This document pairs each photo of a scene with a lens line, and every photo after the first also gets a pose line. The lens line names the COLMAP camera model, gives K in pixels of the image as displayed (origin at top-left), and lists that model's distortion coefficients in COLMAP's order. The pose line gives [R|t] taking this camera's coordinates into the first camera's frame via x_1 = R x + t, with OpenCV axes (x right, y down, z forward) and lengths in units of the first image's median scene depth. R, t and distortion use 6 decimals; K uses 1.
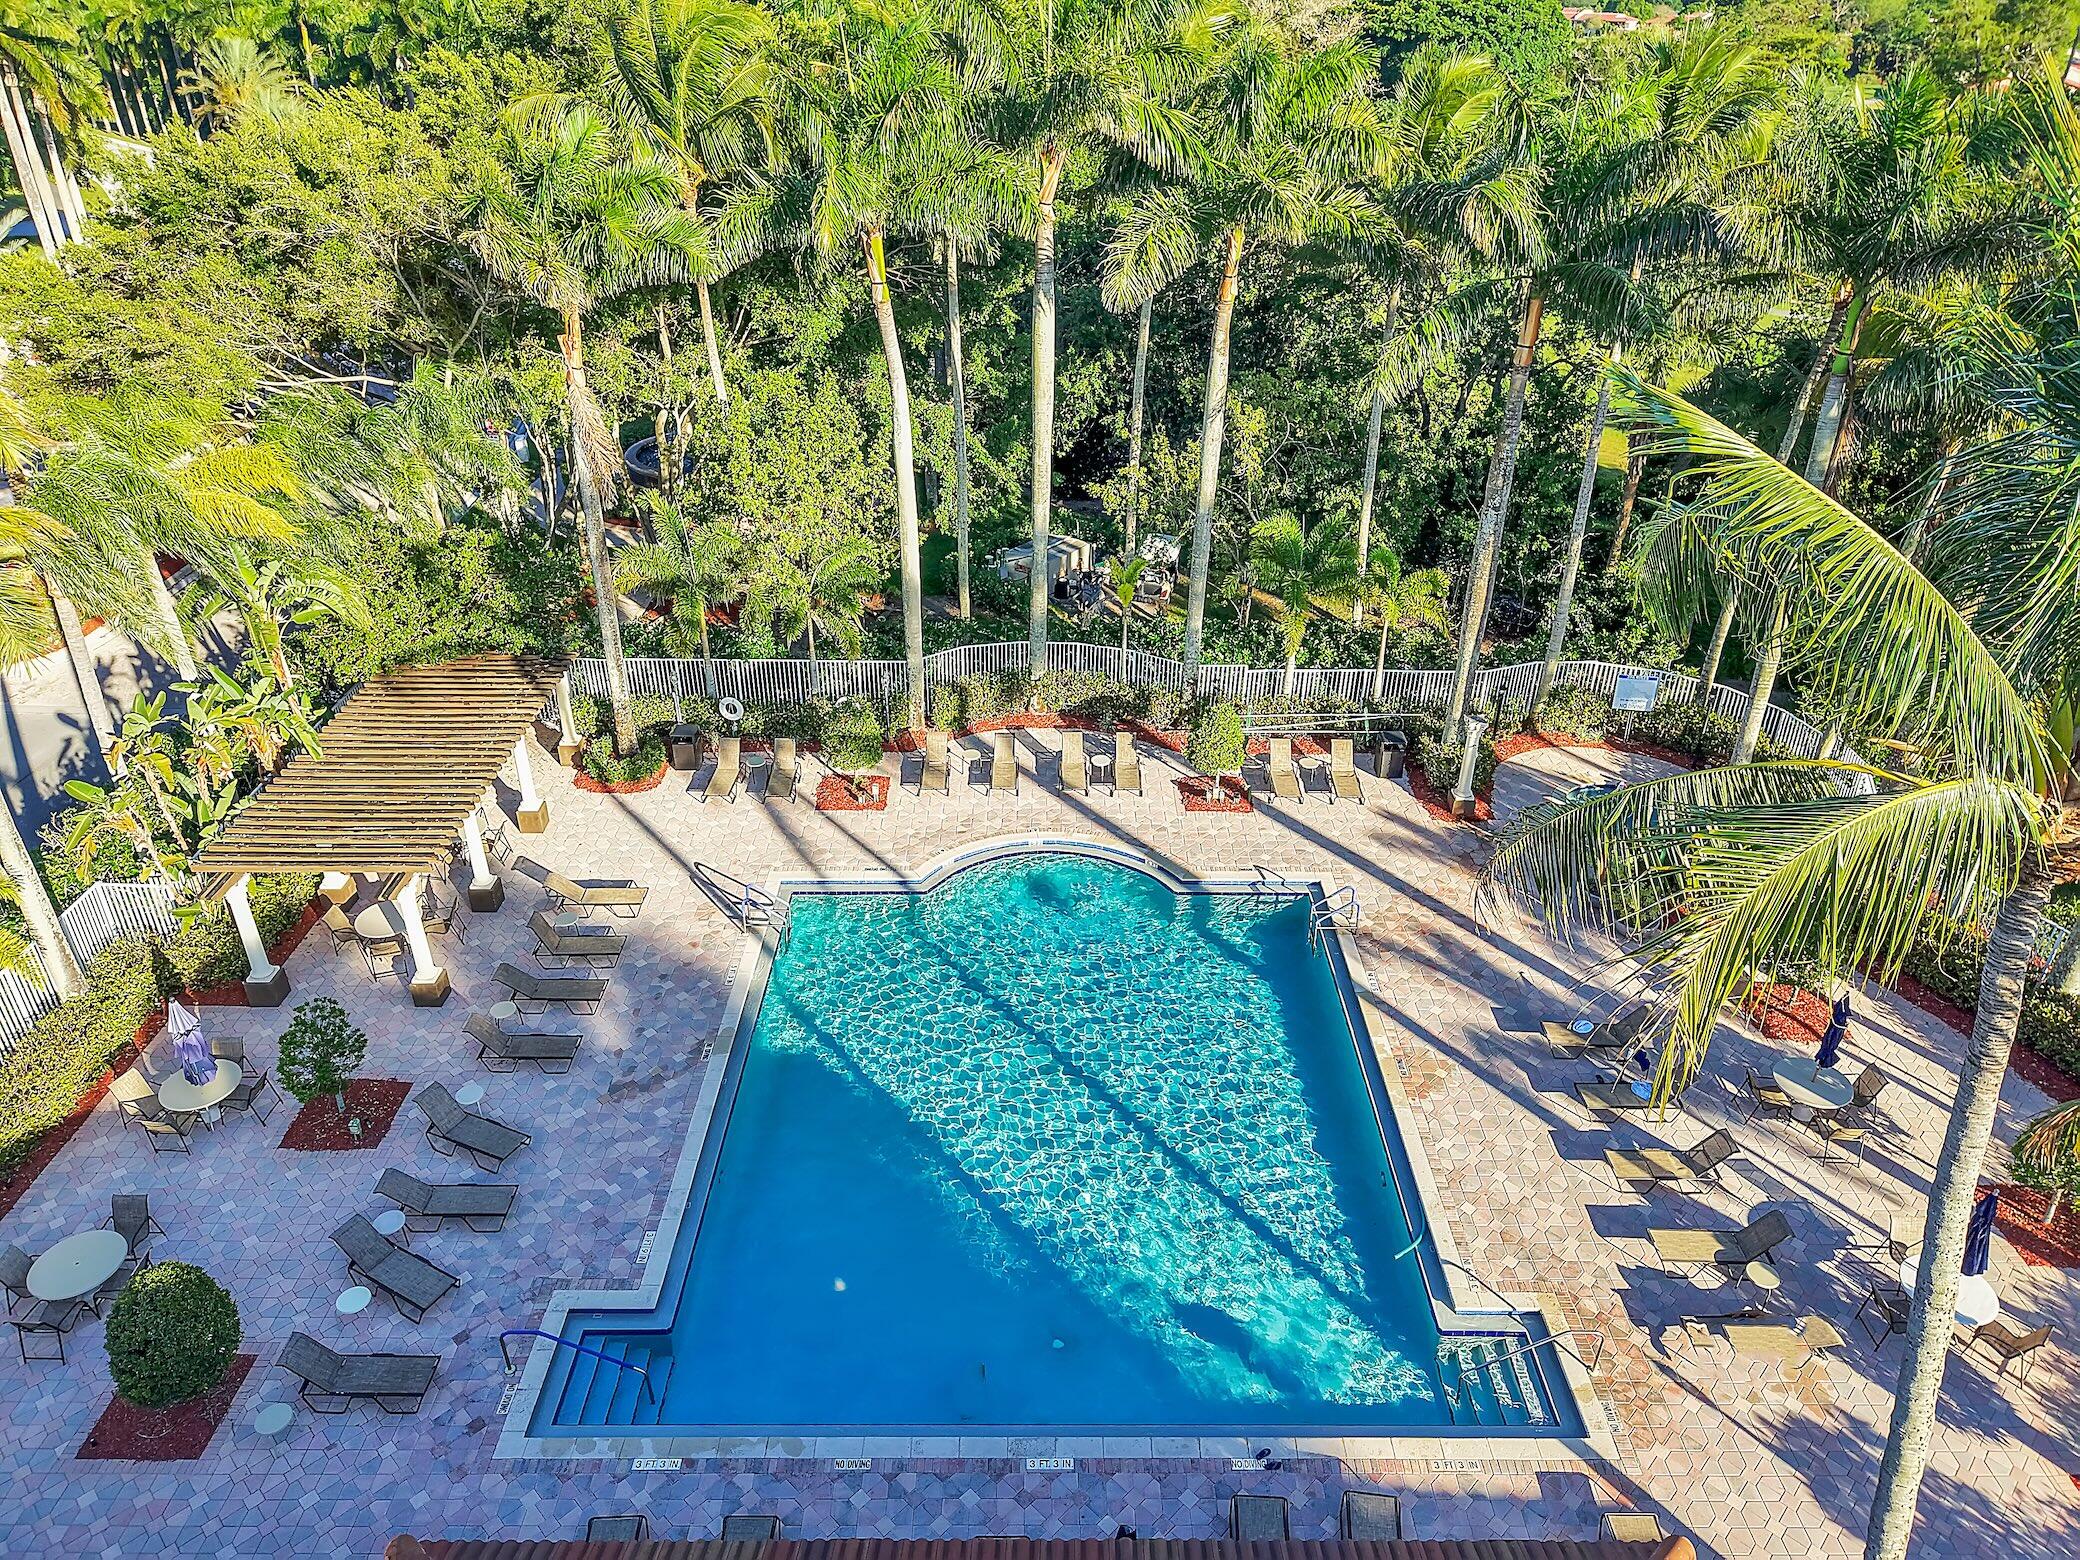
lens RADIAL K [[1407.7, 0, 1040.0], [0, 1407.7, 780.0], [0, 0, 1]] dist [0.000340, -0.000063]
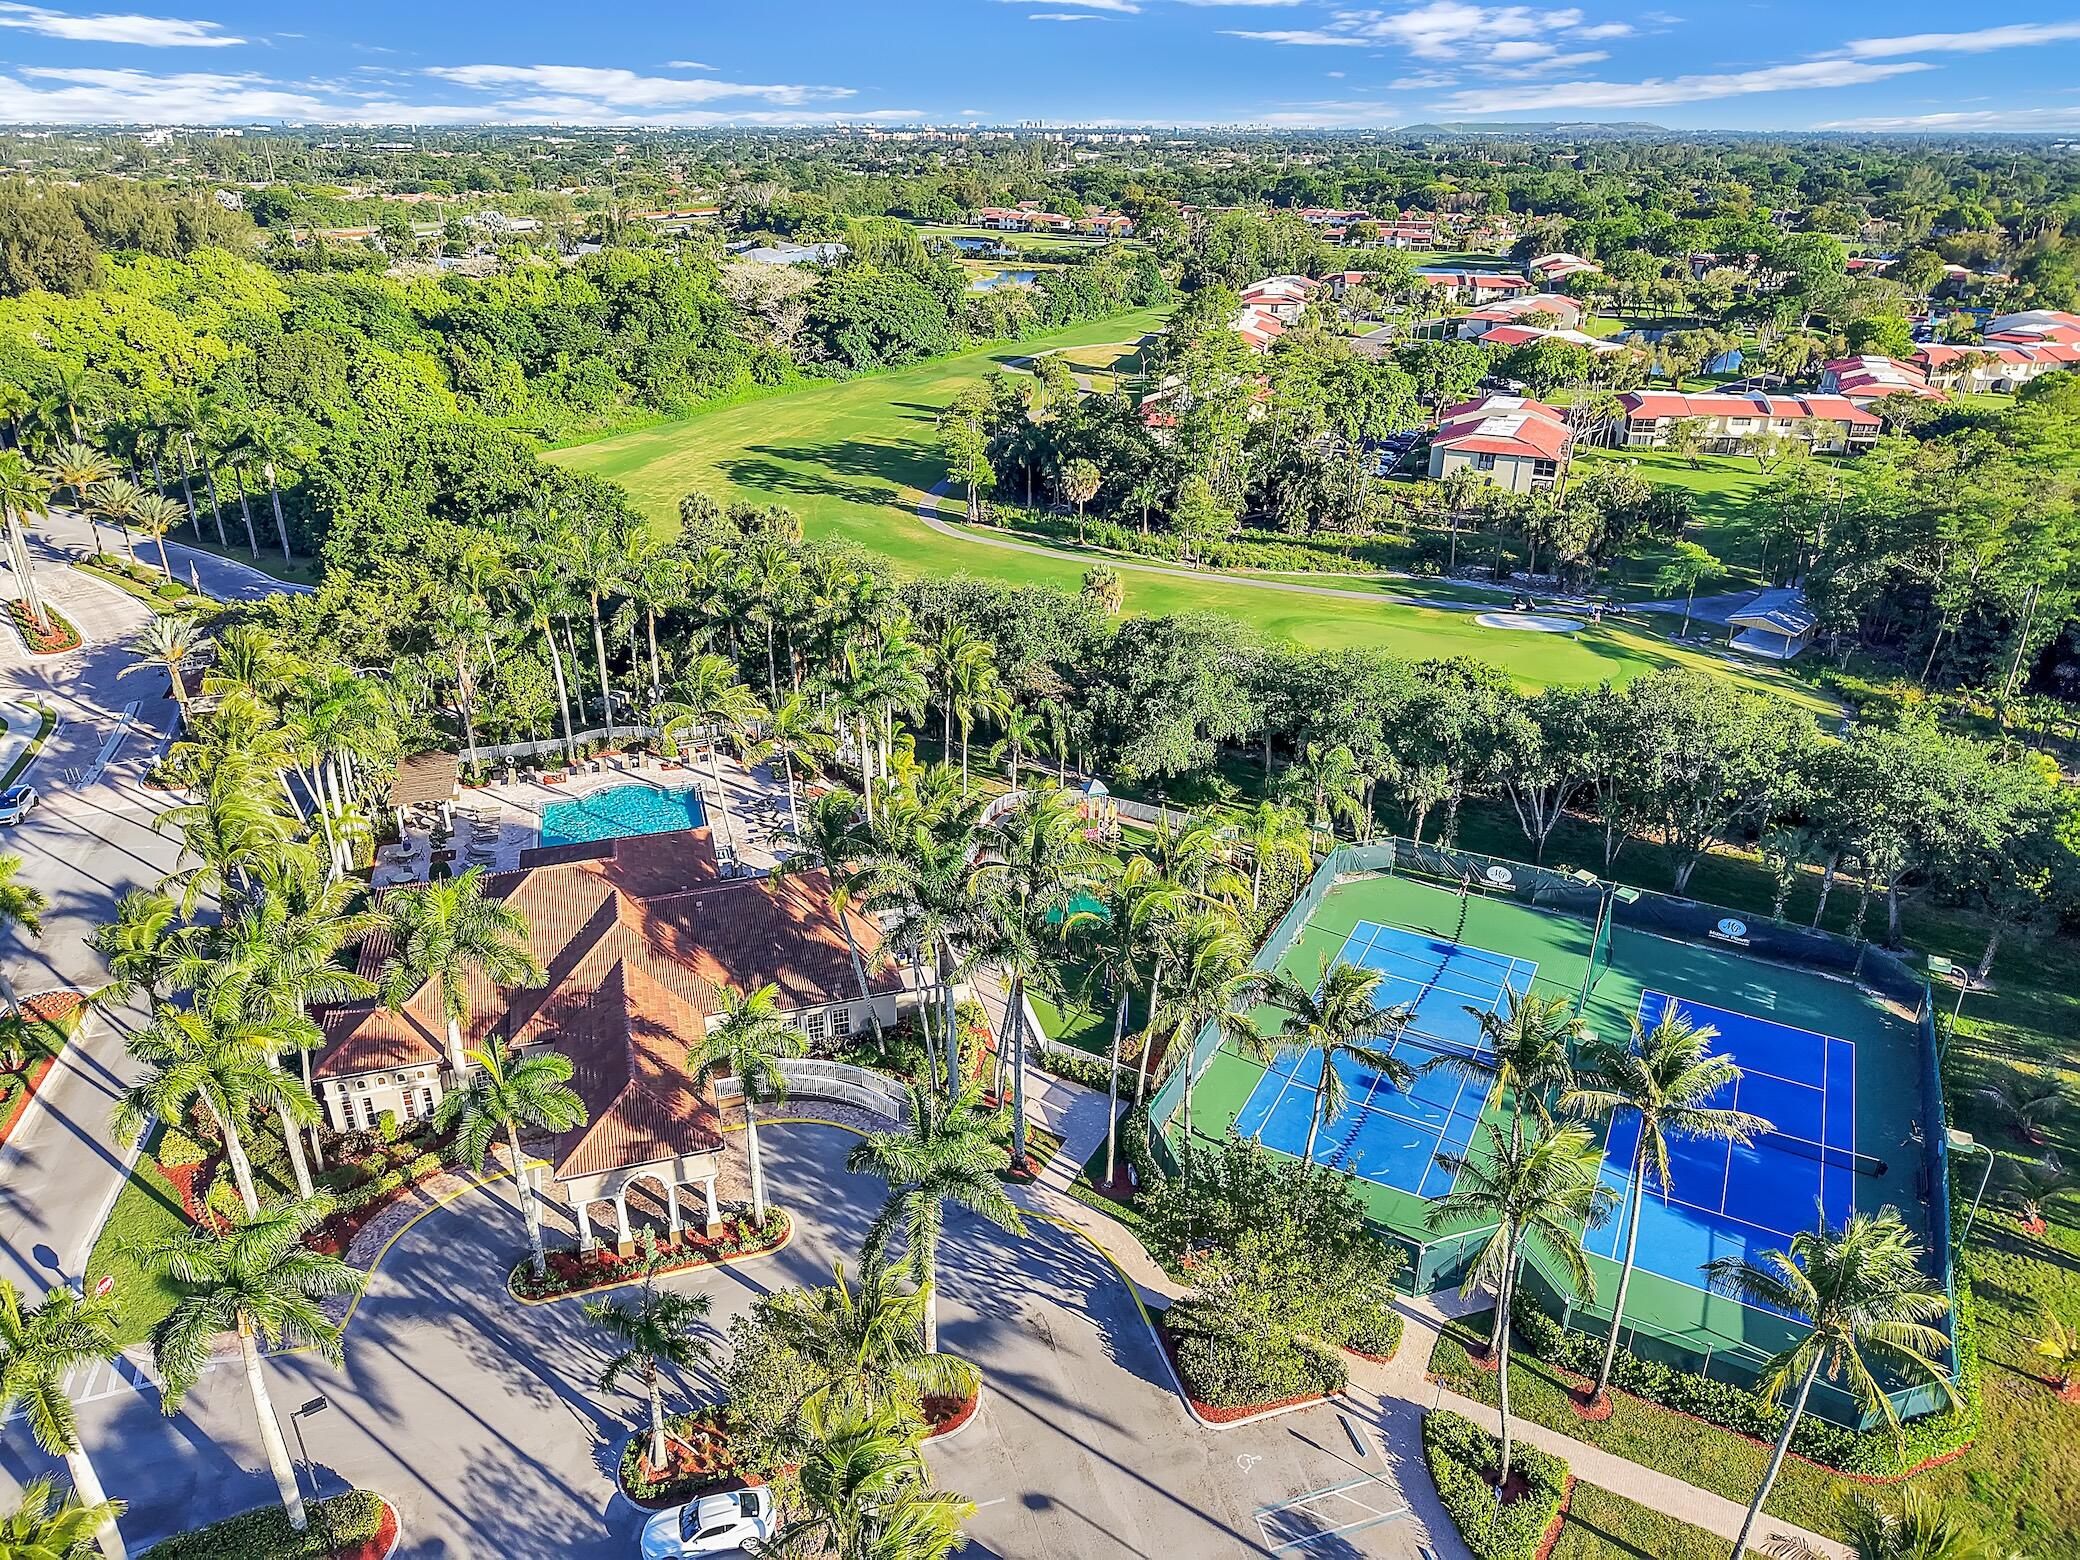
lens RADIAL K [[1407.7, 0, 1040.0], [0, 1407.7, 780.0], [0, 0, 1]] dist [0.000340, -0.000063]
pose [[0.953134, -0.129949, 0.273220, 0.041084], [0.147786, 0.987965, -0.045656, 0.311214], [-0.263998, 0.083894, 0.960868, -2.316019]]
